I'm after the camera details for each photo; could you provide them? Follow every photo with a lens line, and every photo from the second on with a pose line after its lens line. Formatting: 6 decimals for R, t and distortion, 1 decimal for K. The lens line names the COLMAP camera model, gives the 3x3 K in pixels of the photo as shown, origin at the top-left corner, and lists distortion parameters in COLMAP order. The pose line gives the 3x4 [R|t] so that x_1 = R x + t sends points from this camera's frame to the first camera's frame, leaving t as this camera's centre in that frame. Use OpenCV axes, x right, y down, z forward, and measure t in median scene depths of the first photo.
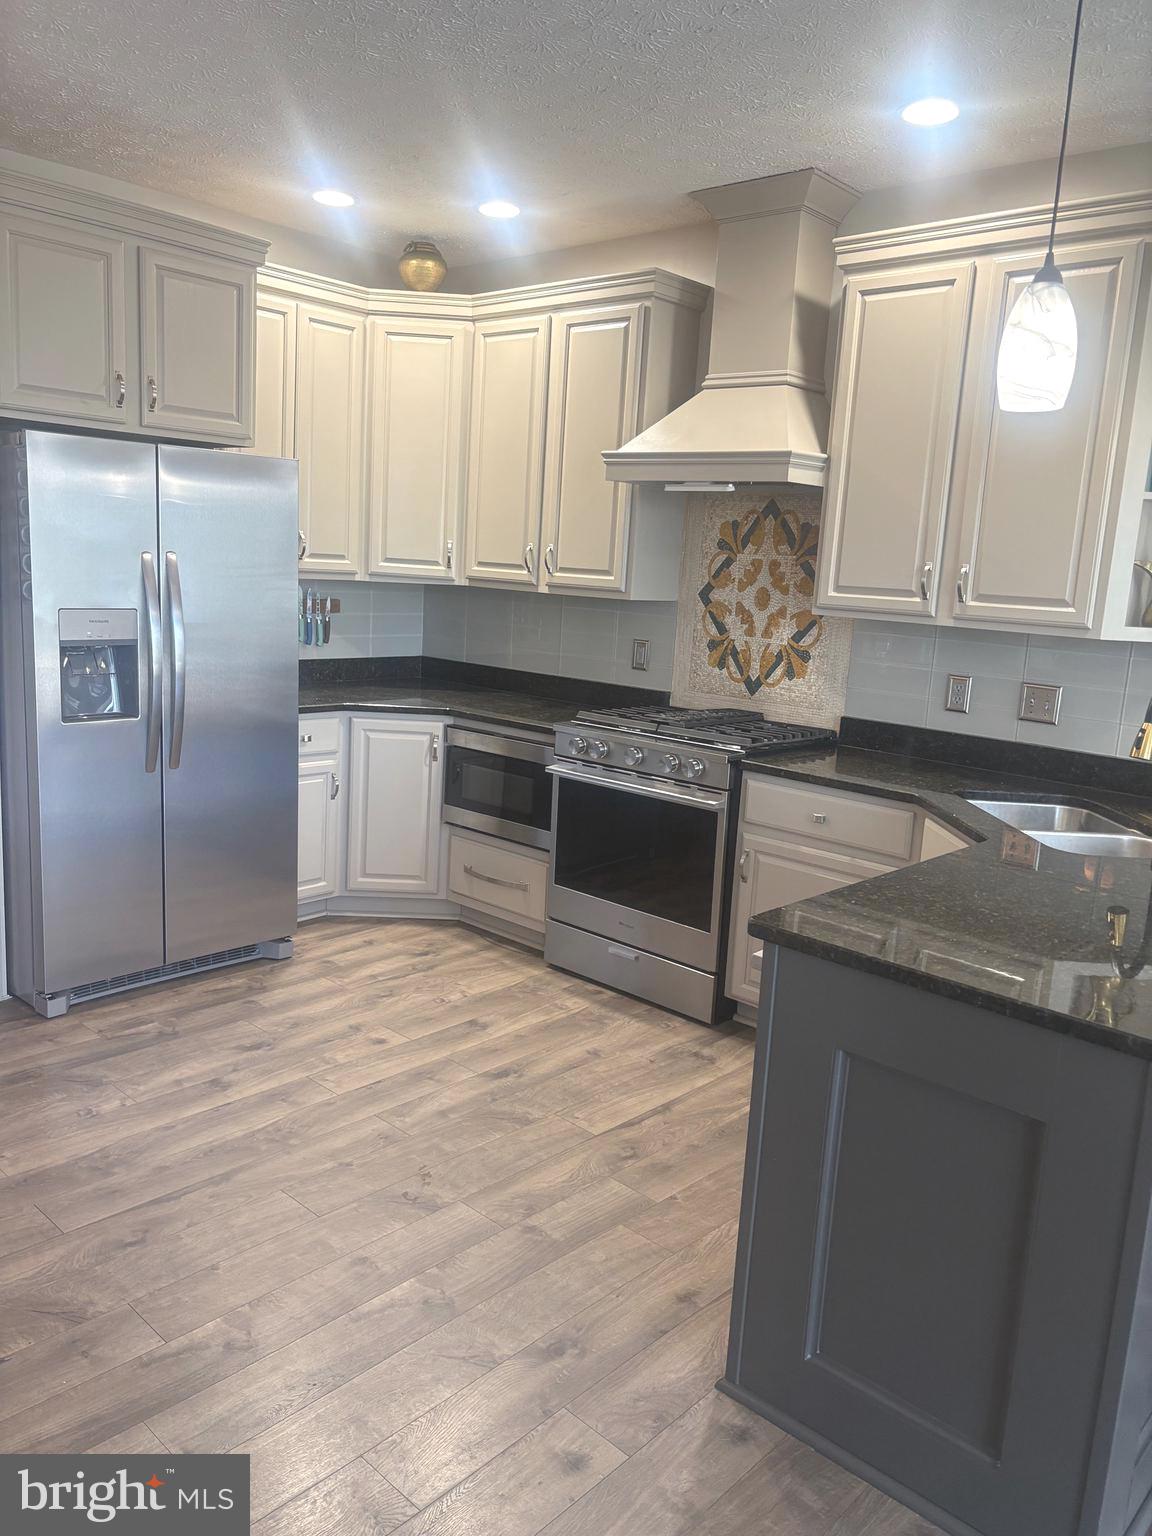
lens RADIAL K [[1152.7, 0, 576.0], [0, 1152.7, 768.0], [0, 0, 1]] dist [0.145661, -0.422425]
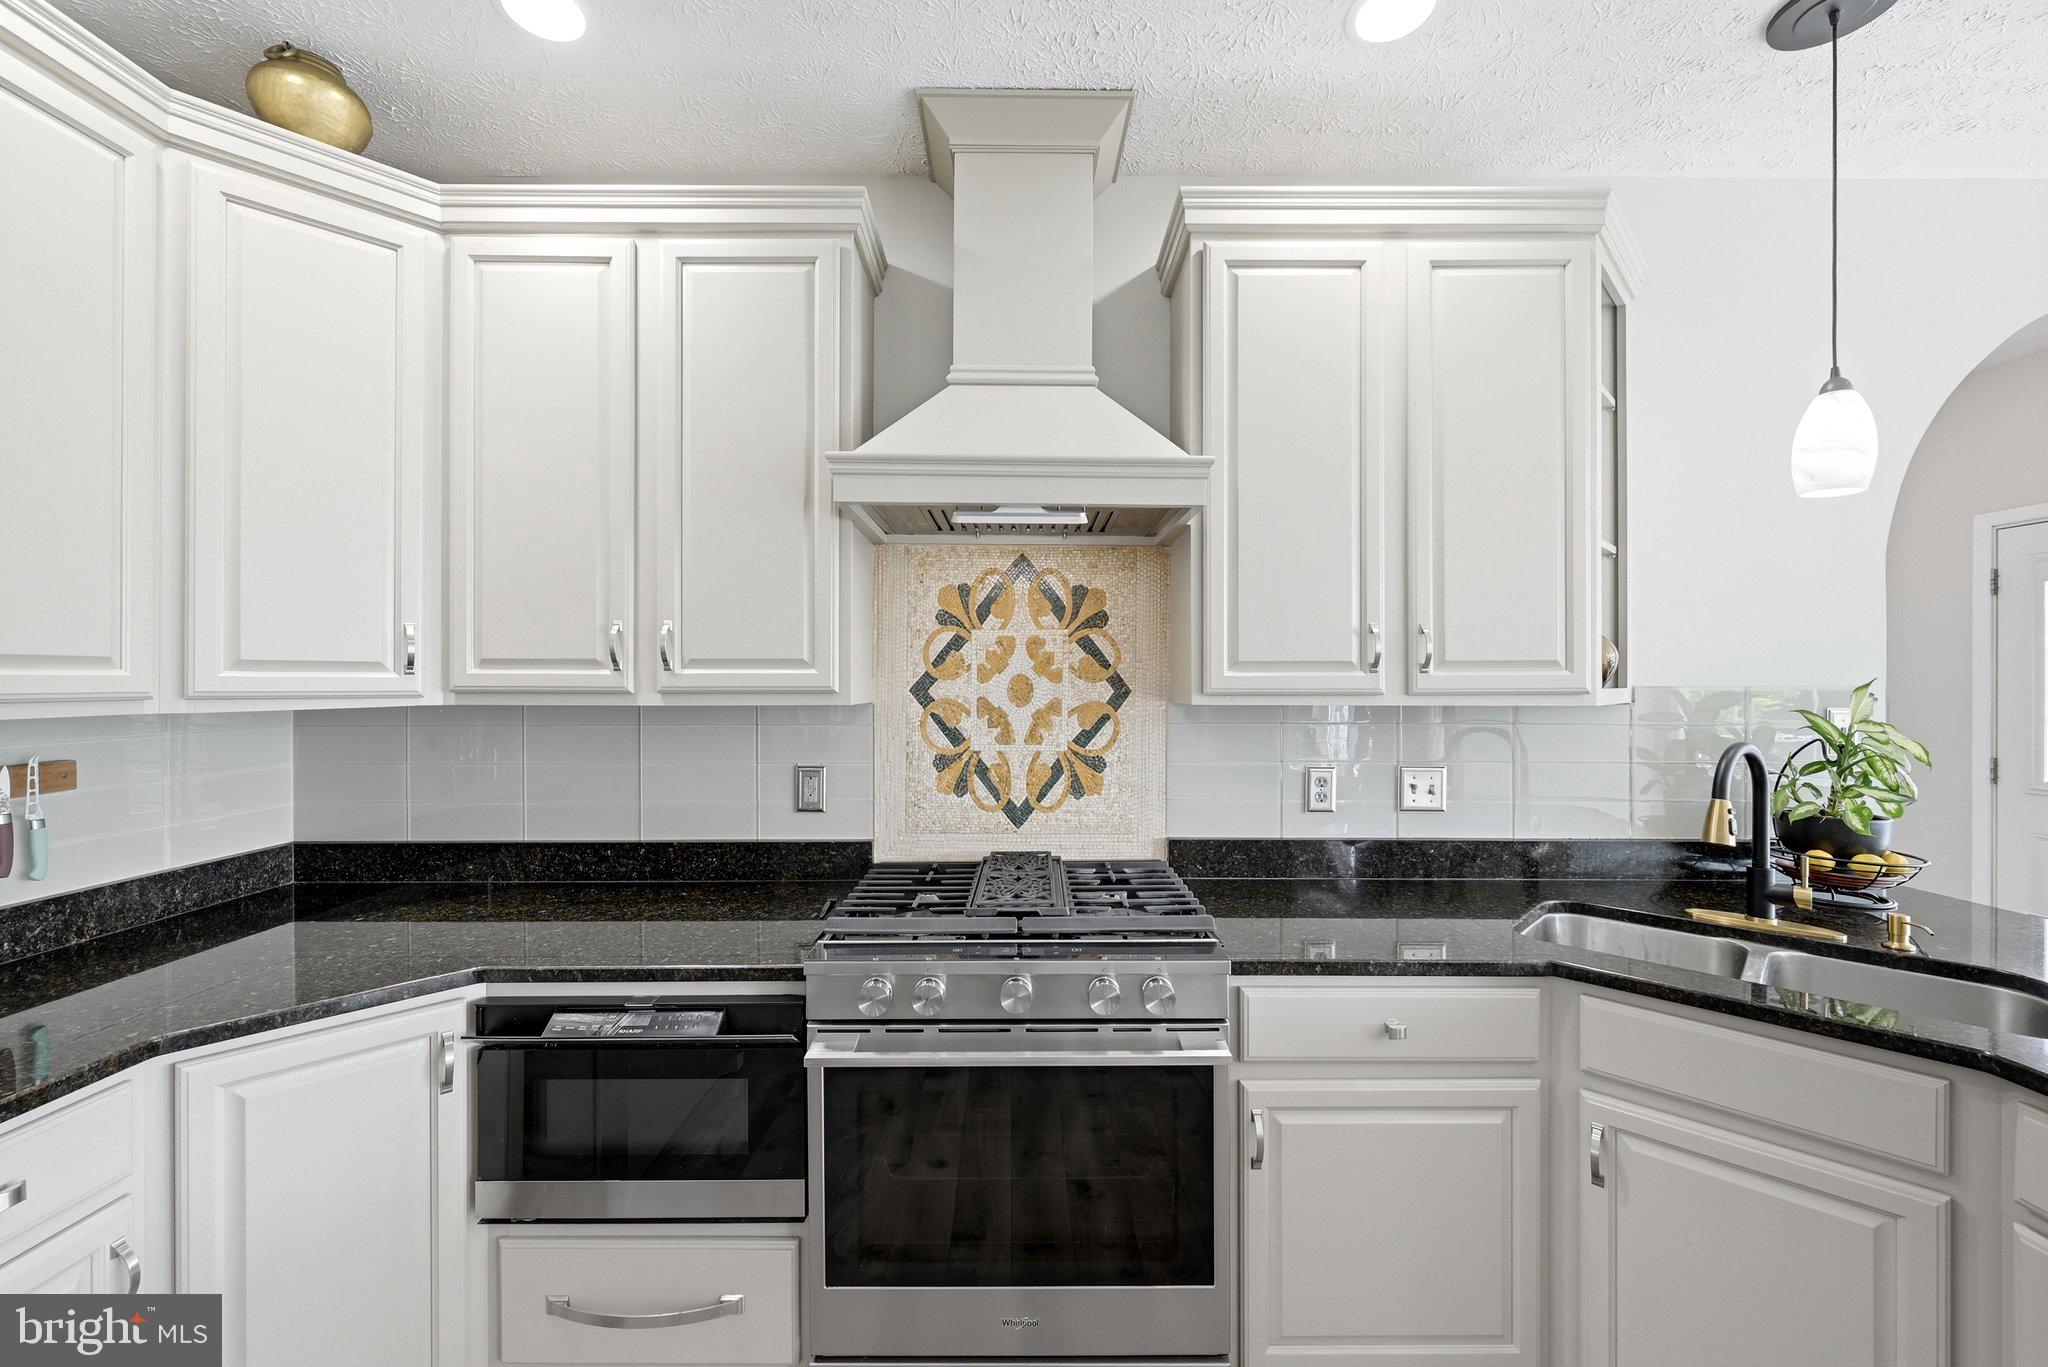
lens RADIAL K [[801.2, 0, 1022.2], [0, 801.2, 681.2], [0, 0, 1]] dist [-0.000065, -0.000297]
pose [[0.737690, -0.055612, 0.672845, -0.166008], [0.160407, 0.982502, -0.094660, -0.103647], [-0.655807, 0.177758, 0.733703, 0.631082]]
